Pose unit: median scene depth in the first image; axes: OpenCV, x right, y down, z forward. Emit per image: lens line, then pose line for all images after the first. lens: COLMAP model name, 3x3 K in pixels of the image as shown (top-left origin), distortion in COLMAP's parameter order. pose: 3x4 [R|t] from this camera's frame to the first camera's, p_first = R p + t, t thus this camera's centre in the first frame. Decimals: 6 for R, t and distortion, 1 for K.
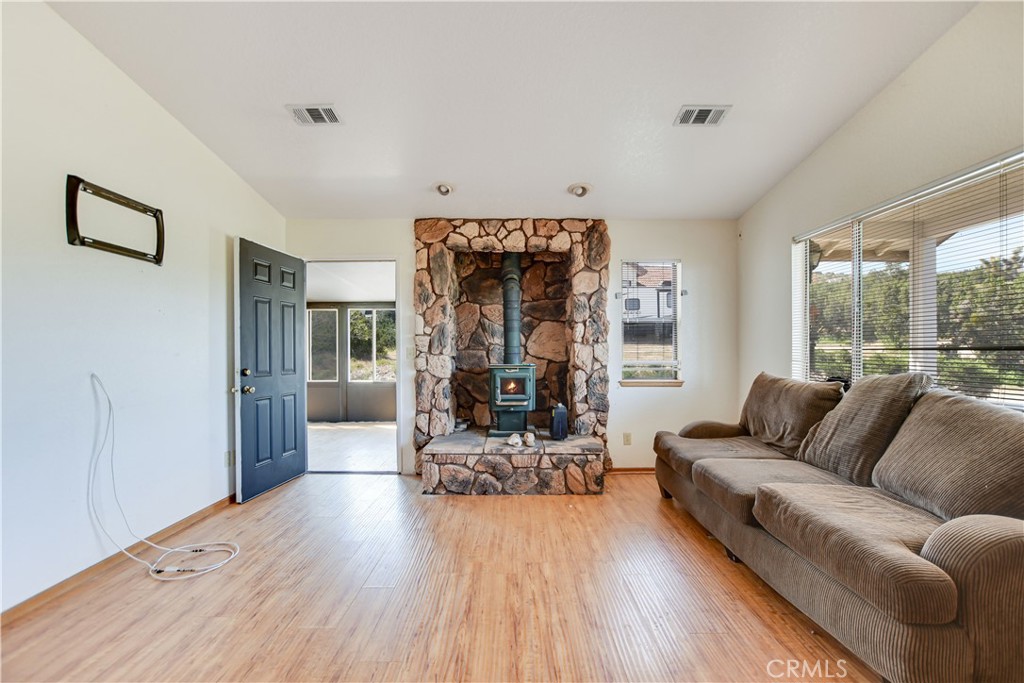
lens RADIAL K [[455.3, 0, 515.7], [0, 455.3, 351.0], [0, 0, 1]] dist [-0.036382, 0.007796]
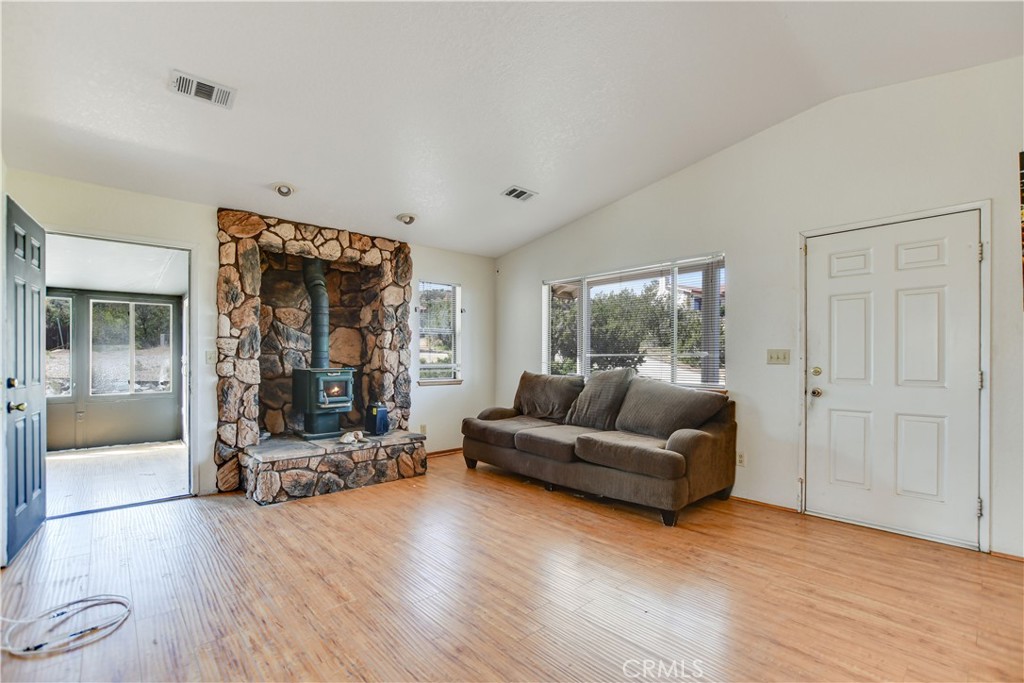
lens RADIAL K [[455.3, 0, 515.7], [0, 455.3, 351.0], [0, 0, 1]] dist [-0.036382, 0.007796]
pose [[0.738592, 0.012095, 0.674044, -0.386673], [-0.003045, 0.999889, -0.014605, 0.003758], [-0.674145, 0.008735, 0.738547, -0.048322]]
